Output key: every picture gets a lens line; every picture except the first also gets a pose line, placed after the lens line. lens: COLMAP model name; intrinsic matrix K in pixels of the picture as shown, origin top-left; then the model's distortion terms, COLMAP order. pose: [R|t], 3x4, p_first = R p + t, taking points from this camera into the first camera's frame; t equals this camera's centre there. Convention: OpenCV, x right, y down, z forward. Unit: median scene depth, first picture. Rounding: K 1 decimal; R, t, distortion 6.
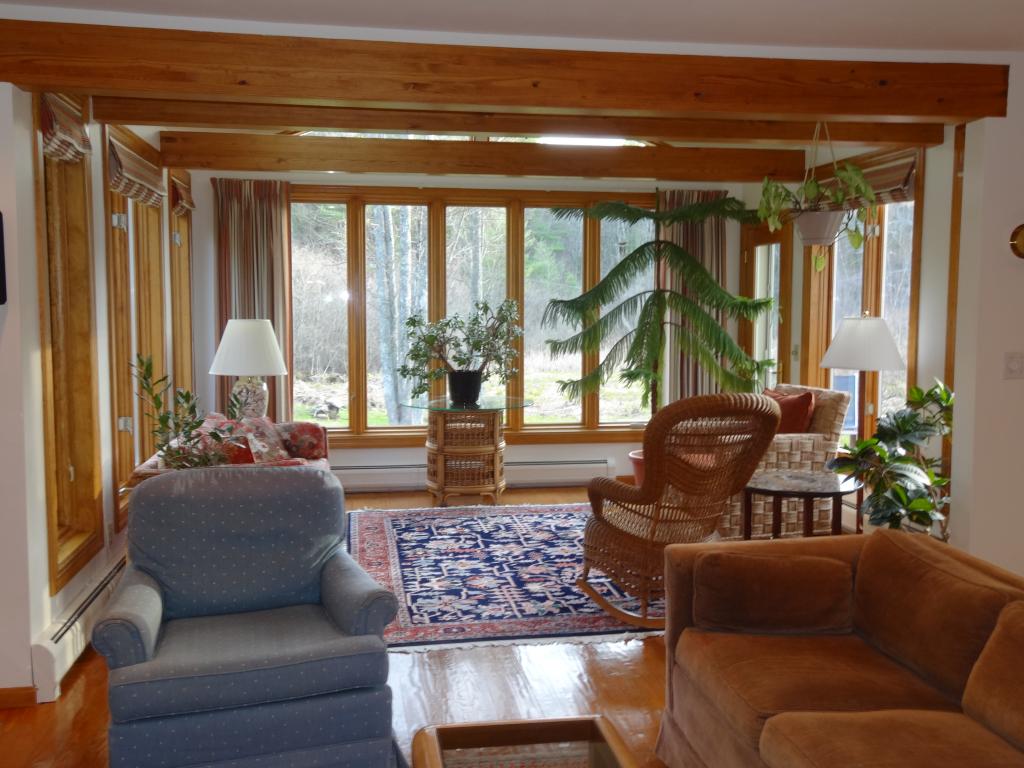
lens RADIAL K [[979.8, 0, 515.4], [0, 979.8, 375.4], [0, 0, 1]] dist [0.045305, 0.000000]
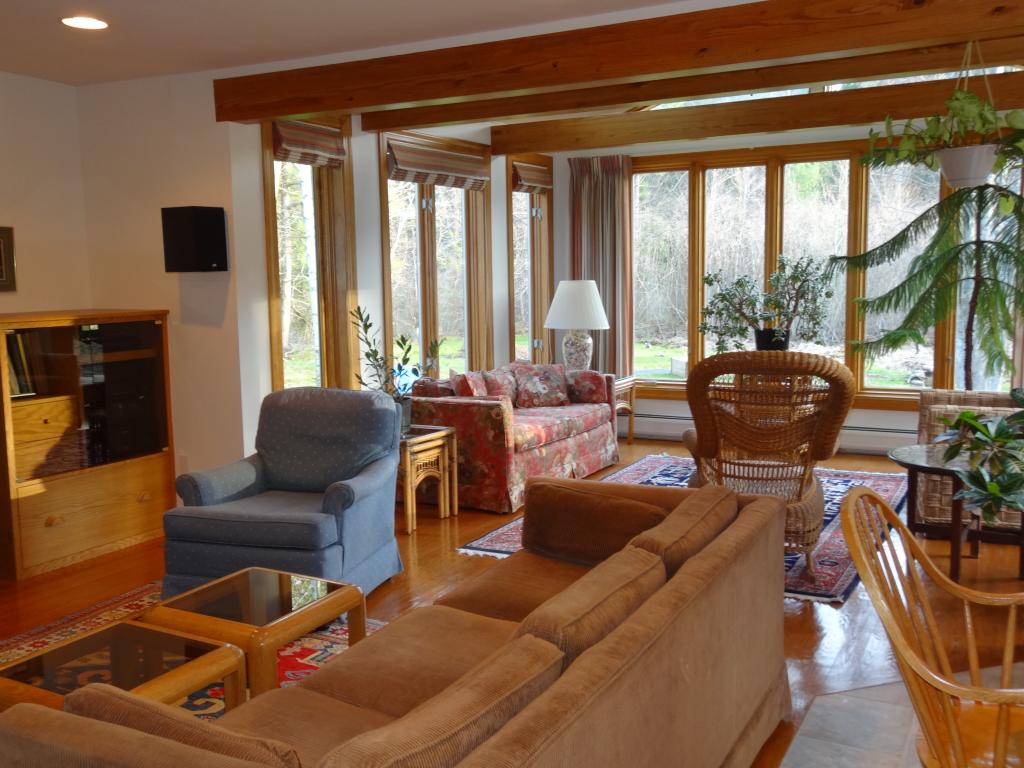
lens RADIAL K [[979.8, 0, 517.1], [0, 979.8, 389.6], [0, 0, 1]] dist [0.045305, 0.000000]
pose [[0.788060, 0.058372, -0.612825, 0.390451], [-0.026732, 0.997800, 0.060666, 0.002699], [0.615018, -0.031427, 0.787887, 0.046413]]
